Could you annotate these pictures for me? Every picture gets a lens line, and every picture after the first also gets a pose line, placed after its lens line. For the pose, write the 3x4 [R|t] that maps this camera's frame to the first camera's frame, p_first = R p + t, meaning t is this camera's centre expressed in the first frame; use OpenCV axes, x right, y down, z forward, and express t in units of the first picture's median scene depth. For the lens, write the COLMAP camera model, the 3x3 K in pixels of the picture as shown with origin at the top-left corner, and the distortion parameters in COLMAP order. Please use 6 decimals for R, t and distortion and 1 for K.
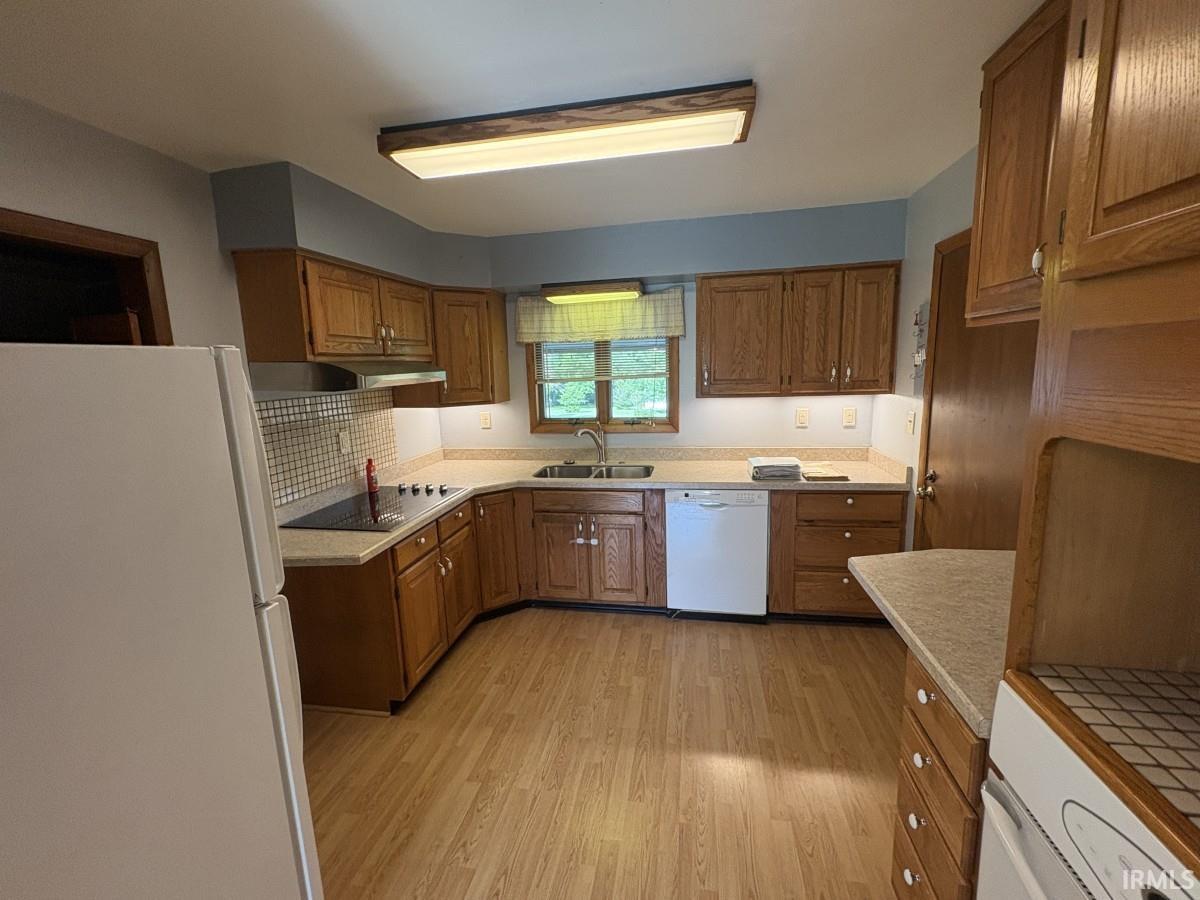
lens RADIAL K [[509.0, 0, 601.0], [0, 509.0, 446.8], [0, 0, 1]] dist [-0.001439, 0.000200]
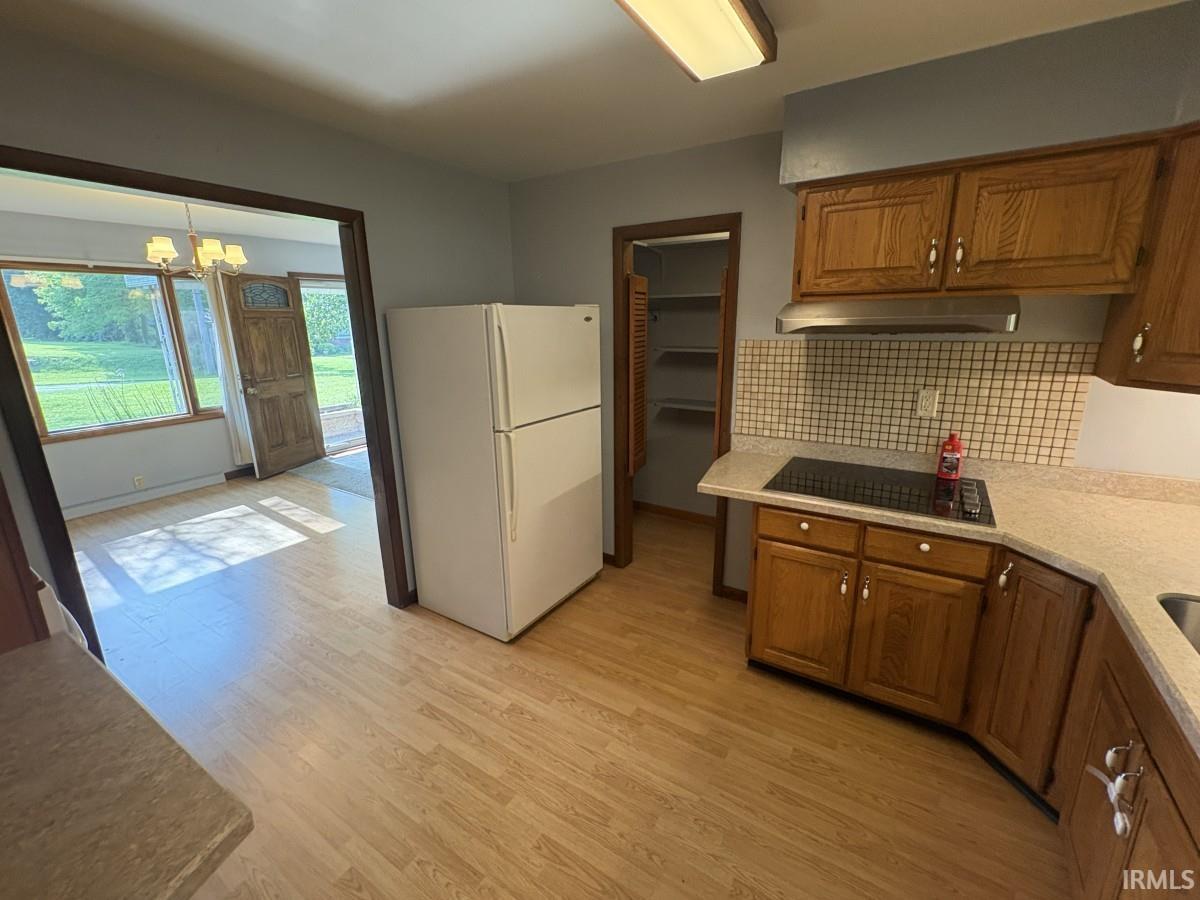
lens RADIAL K [[509.0, 0, 601.0], [0, 509.0, 446.8], [0, 0, 1]] dist [-0.001439, 0.000200]
pose [[-0.376642, 0.260303, -0.889035, 0.392586], [-0.124640, 0.936743, 0.327075, -0.136288], [0.917936, 0.233999, -0.320372, 0.779295]]
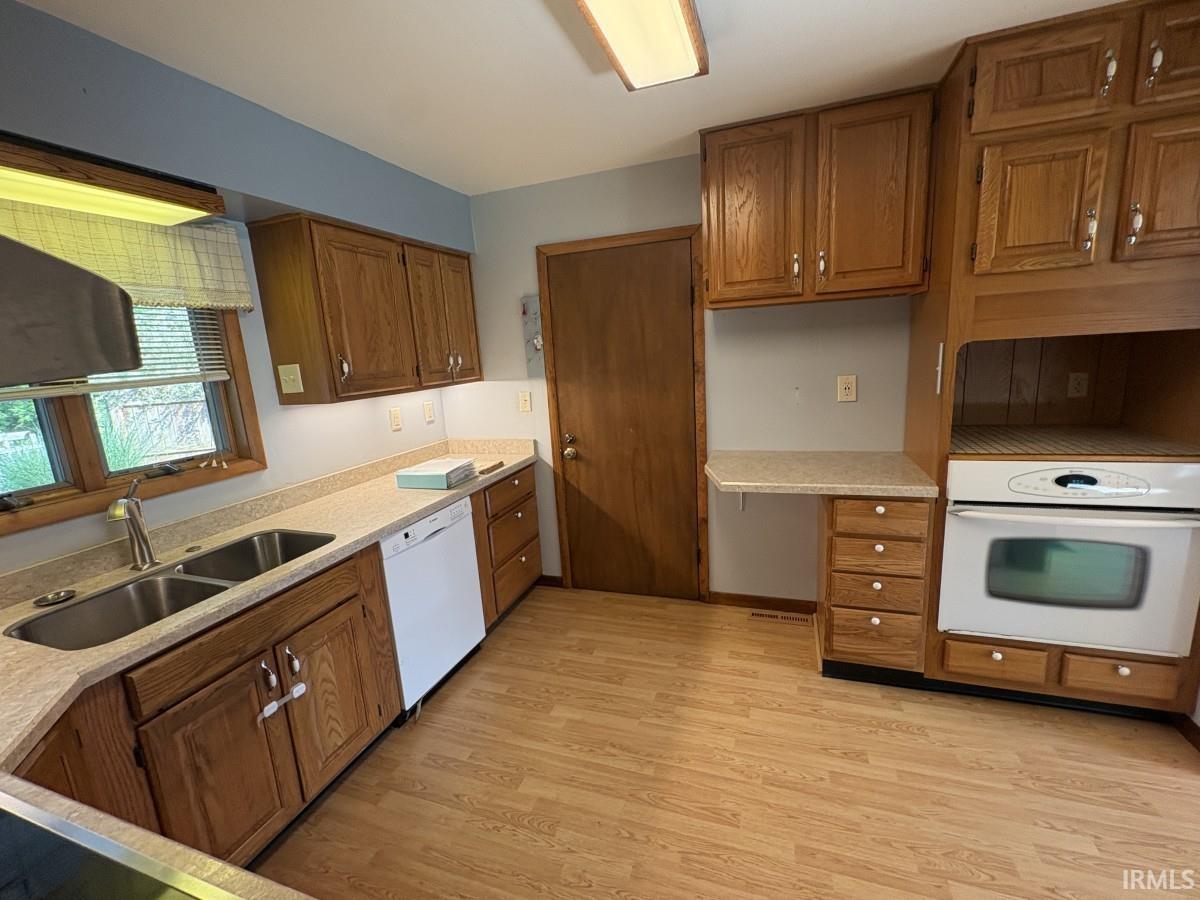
lens RADIAL K [[510.7, 0, 600.3], [0, 510.7, 448.6], [0, 0, 1]] dist [-0.000892, -0.000087]
pose [[0.159570, -0.169375, 0.972548, -0.460765], [0.211131, 0.968232, 0.133982, -0.060050], [-0.964345, 0.183955, 0.190261, 0.605985]]
